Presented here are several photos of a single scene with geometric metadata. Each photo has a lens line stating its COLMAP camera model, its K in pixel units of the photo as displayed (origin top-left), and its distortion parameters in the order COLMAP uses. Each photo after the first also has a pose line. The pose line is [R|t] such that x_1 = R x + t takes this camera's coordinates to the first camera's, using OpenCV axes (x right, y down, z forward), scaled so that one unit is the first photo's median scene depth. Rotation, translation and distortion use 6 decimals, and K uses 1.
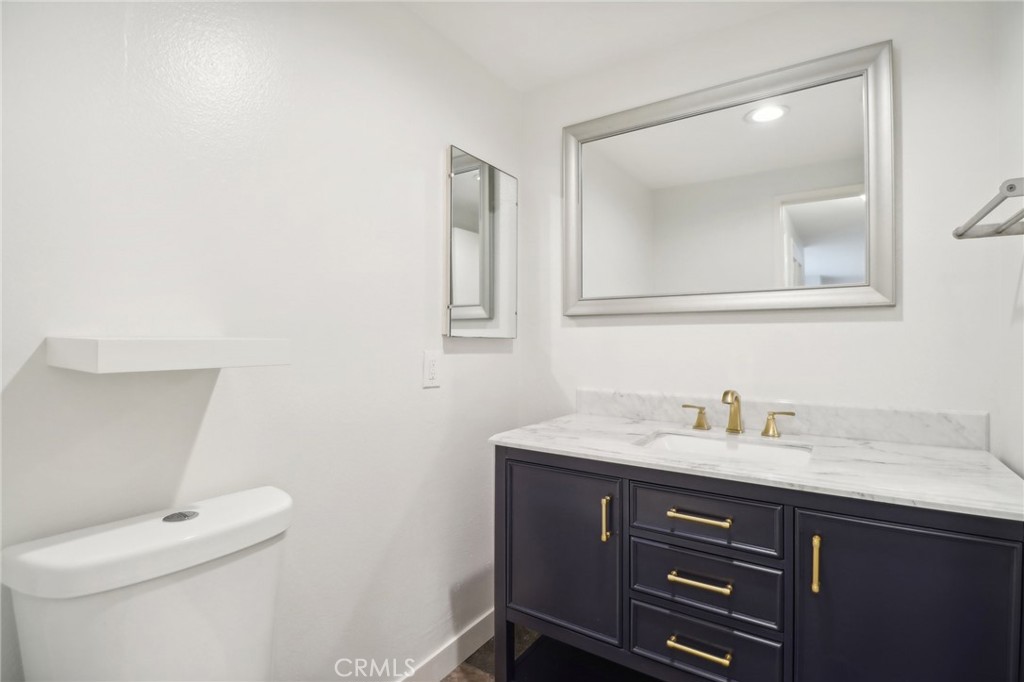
lens RADIAL K [[494.4, 0, 515.3], [0, 494.4, 337.2], [0, 0, 1]] dist [-0.000622, -0.000052]
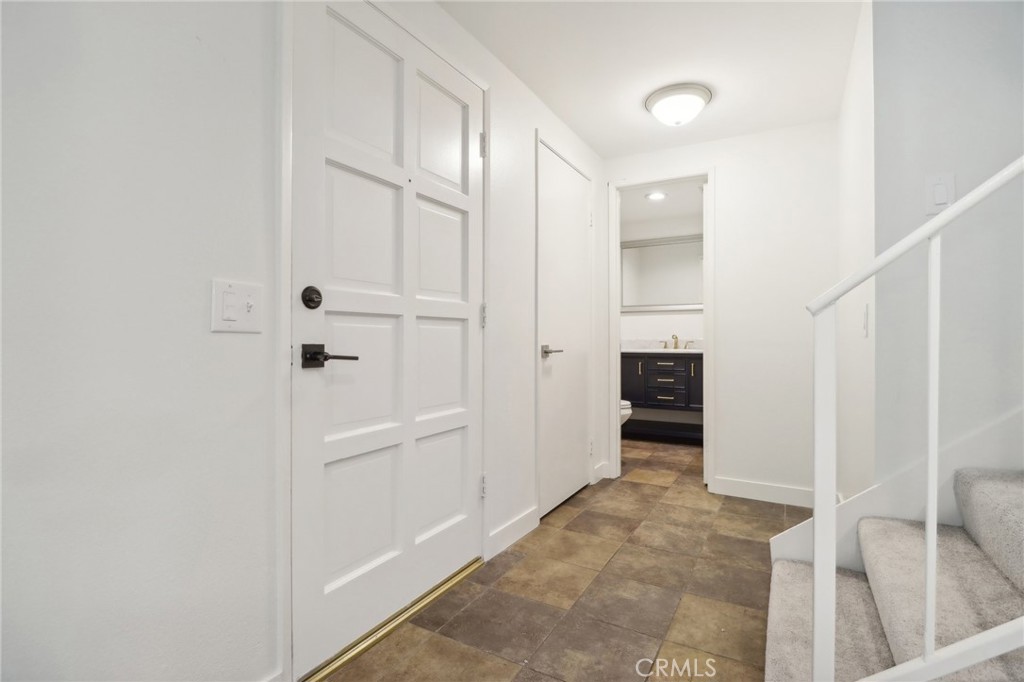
lens RADIAL K [[494.4, 0, 515.3], [0, 494.4, 337.2], [0, 0, 1]] dist [-0.000622, -0.000052]
pose [[0.996783, 0.003640, 0.080060, -0.832463], [-0.003310, 0.999985, -0.004249, 0.129811], [-0.080074, 0.003970, 0.996781, -2.064054]]
